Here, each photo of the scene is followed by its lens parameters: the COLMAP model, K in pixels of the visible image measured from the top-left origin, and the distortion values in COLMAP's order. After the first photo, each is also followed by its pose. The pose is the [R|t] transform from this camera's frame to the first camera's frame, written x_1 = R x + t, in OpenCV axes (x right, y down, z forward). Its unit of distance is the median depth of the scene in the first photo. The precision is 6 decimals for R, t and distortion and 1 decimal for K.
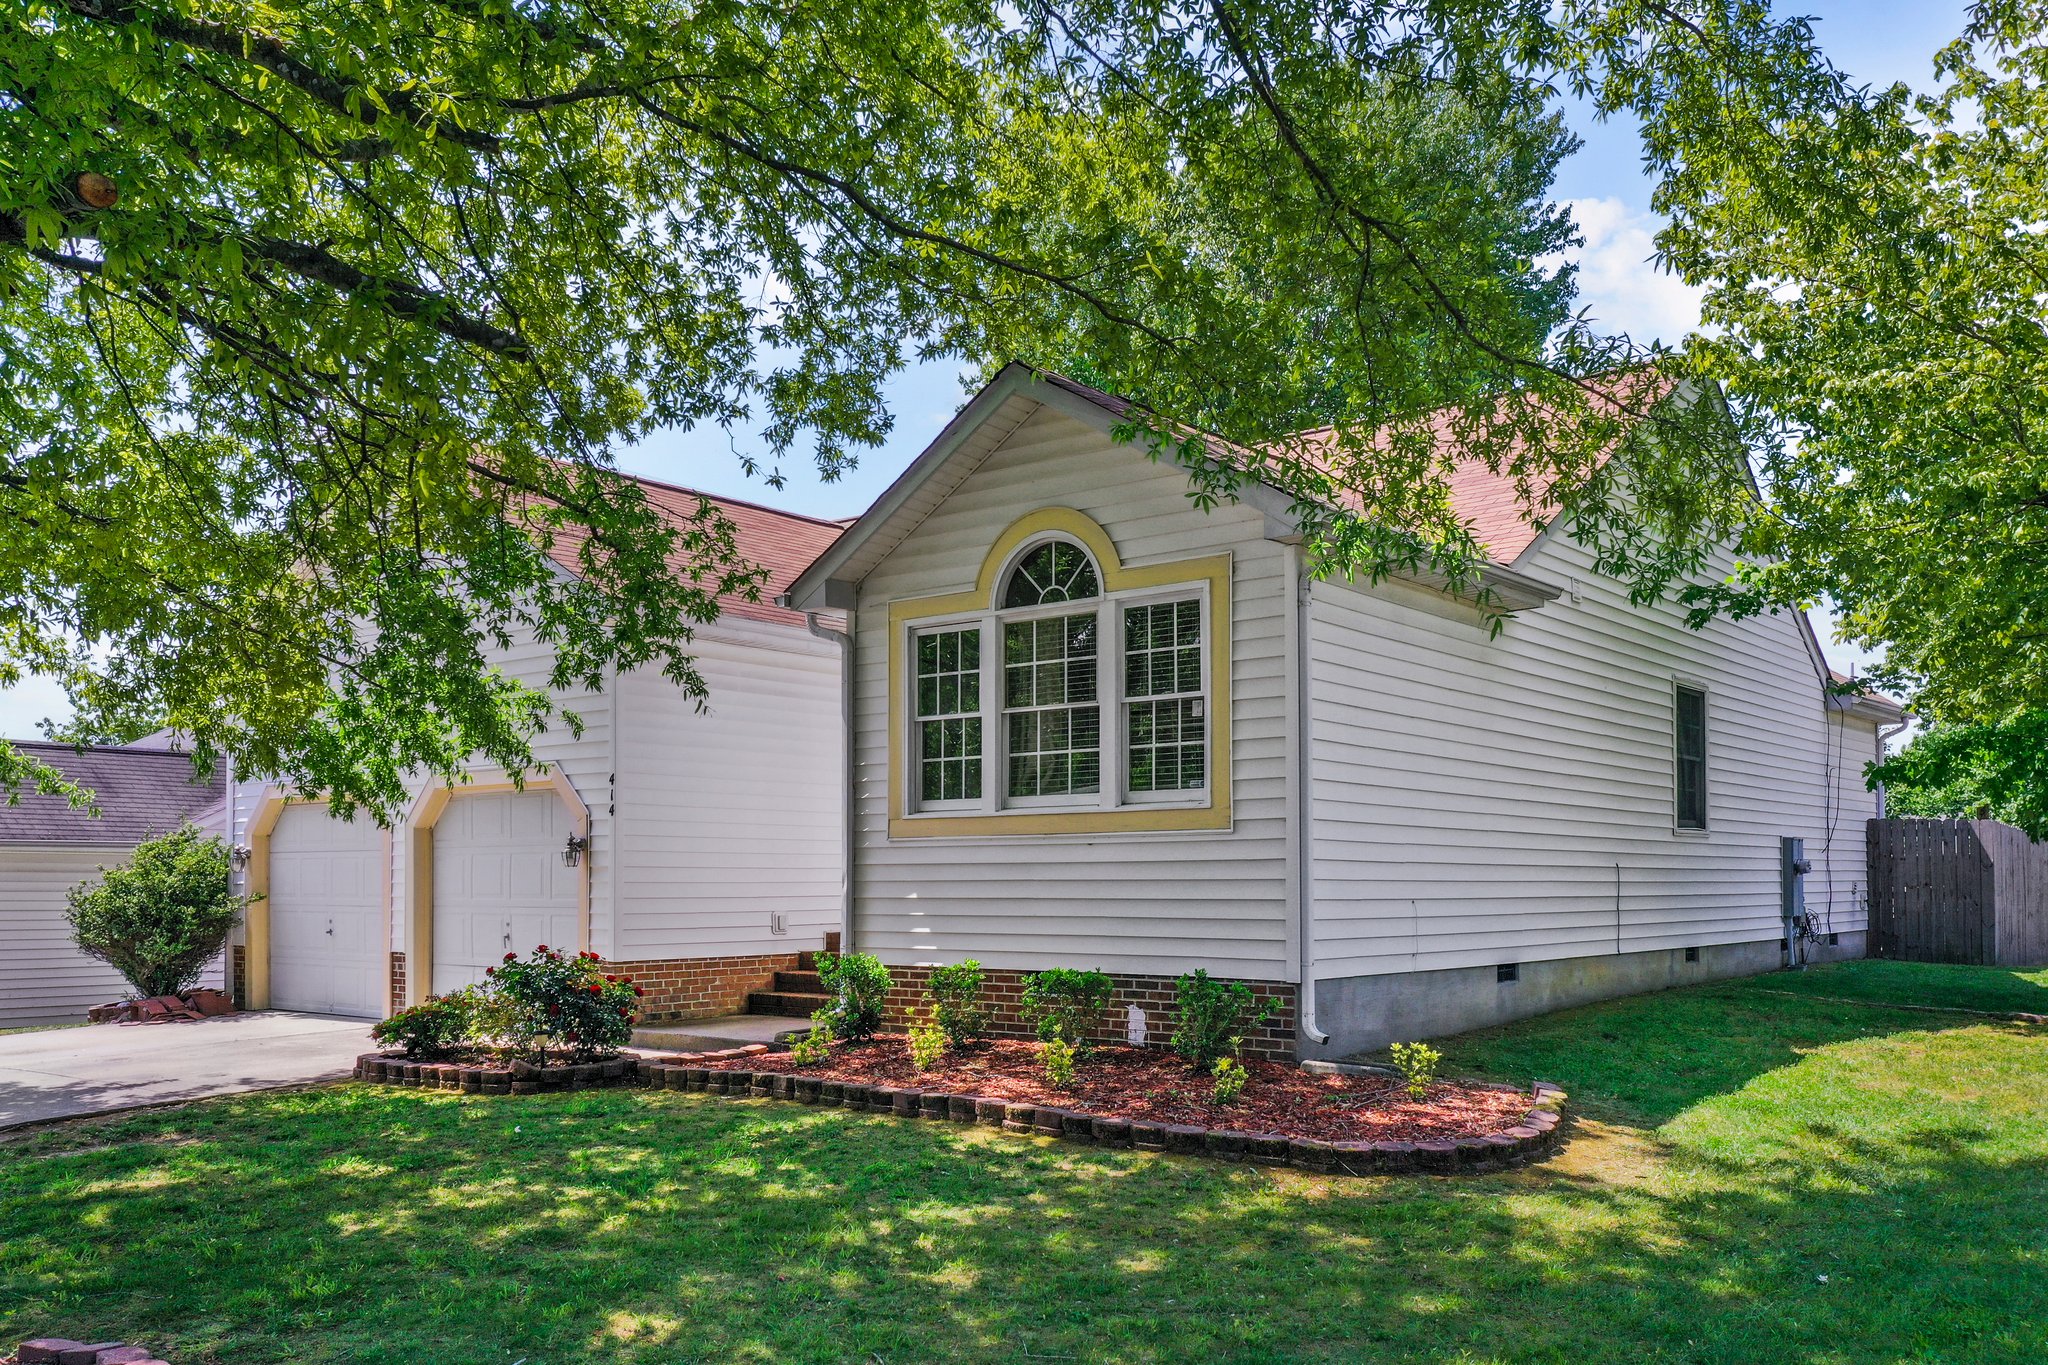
lens RADIAL K [[1651.2, 0, 1024.0], [0, 1651.2, 682.5], [0, 0, 1]] dist [0.009958, 0.011063]
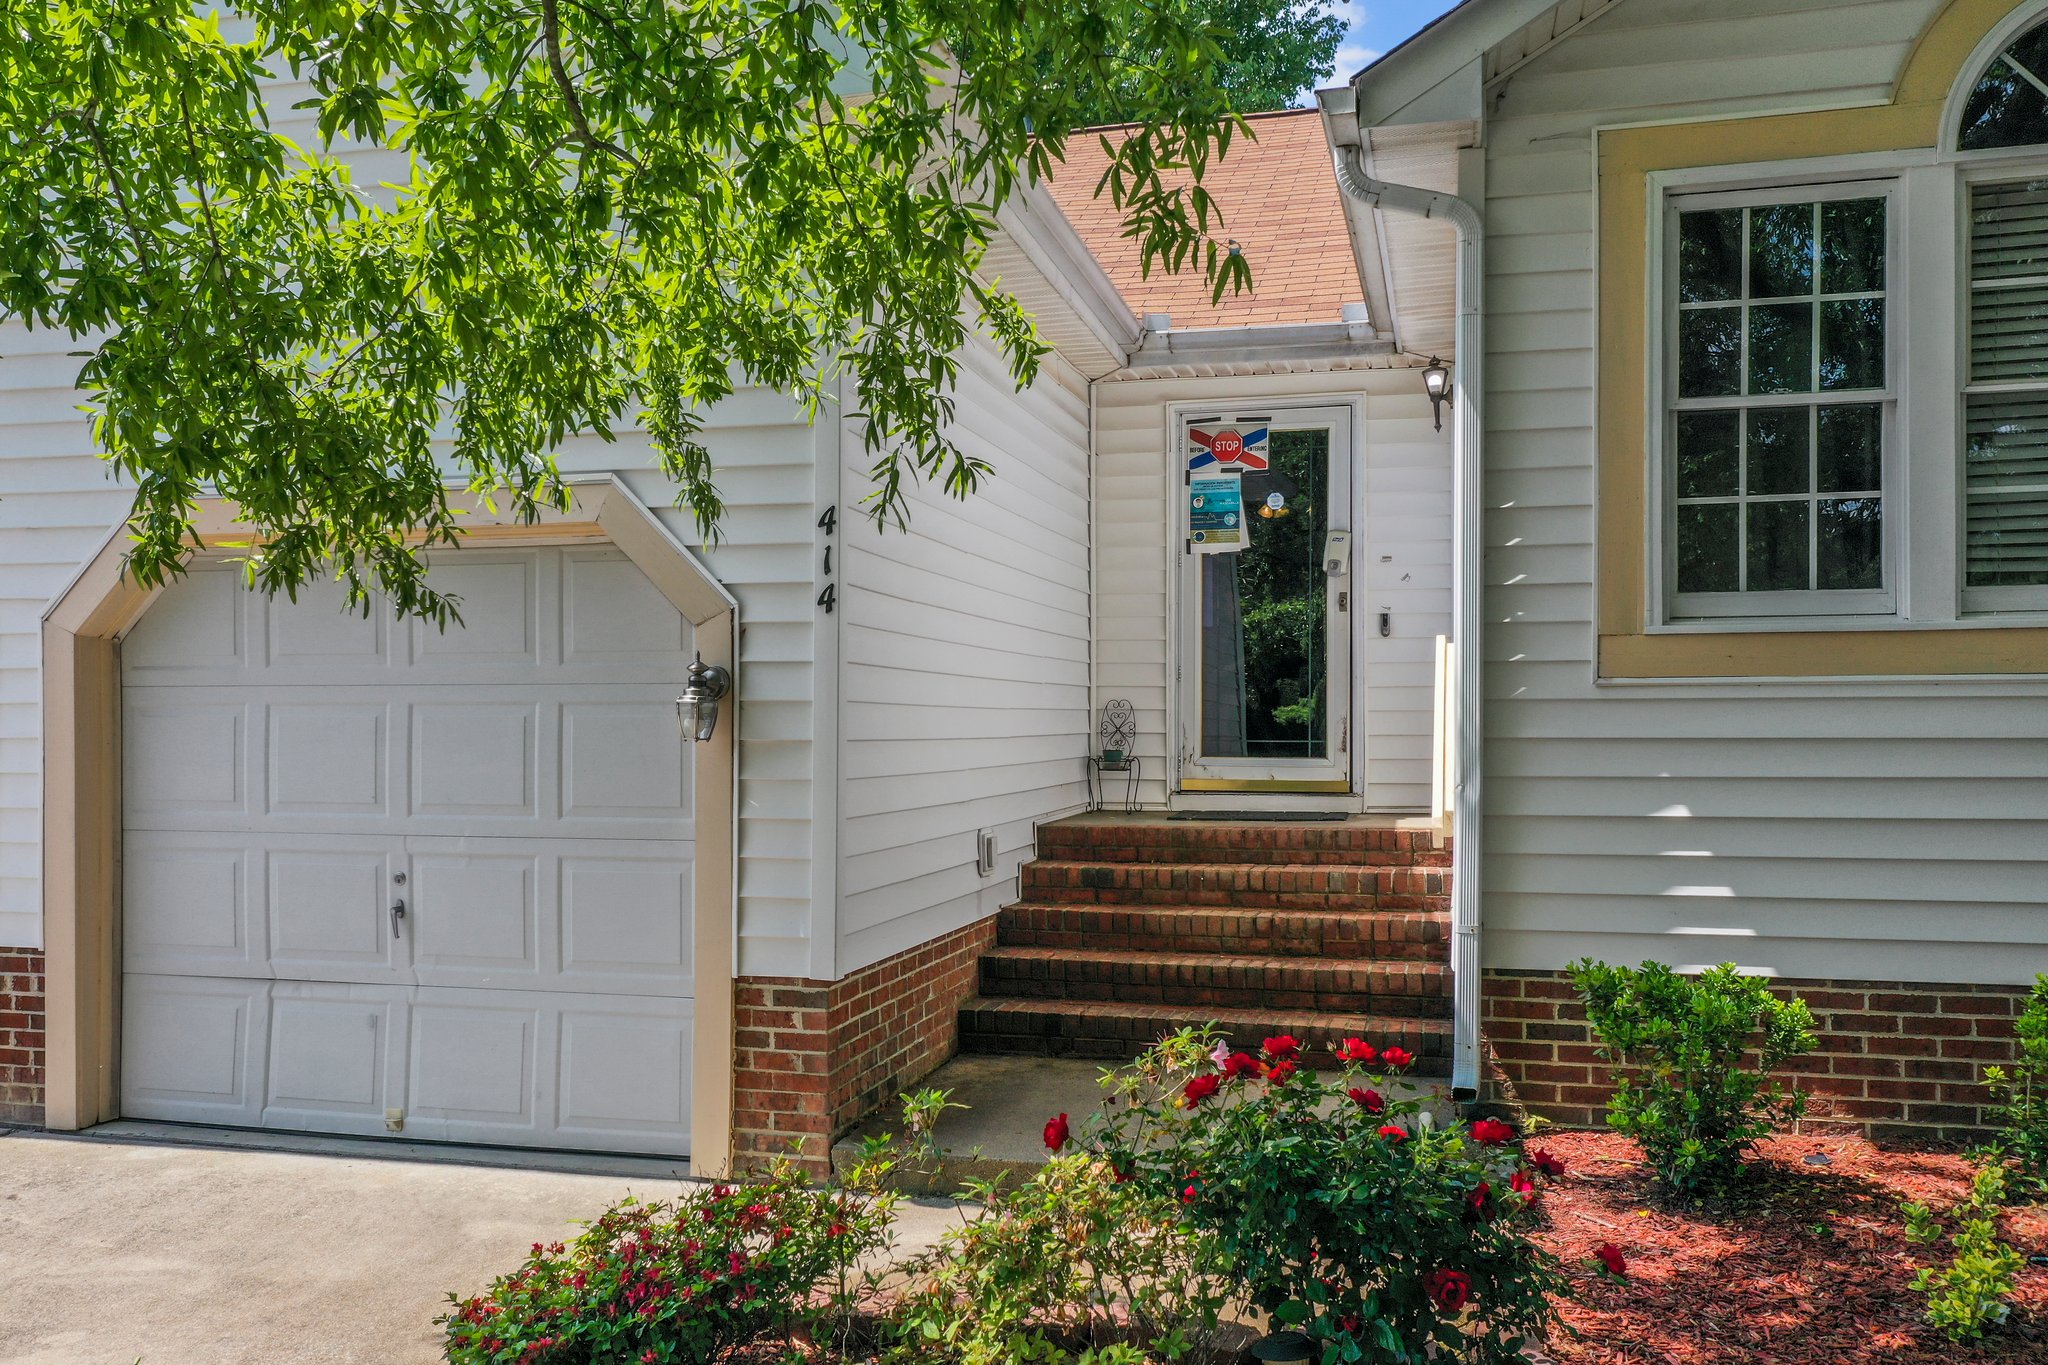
lens RADIAL K [[1651.2, 0, 1024.0], [0, 1651.2, 682.5], [0, 0, 1]] dist [0.009958, 0.011063]
pose [[0.902431, 0.006507, 0.430786, -0.408004], [-0.050153, 0.994675, 0.090037, 0.064623], [-0.427906, -0.102857, 0.897951, 0.683628]]
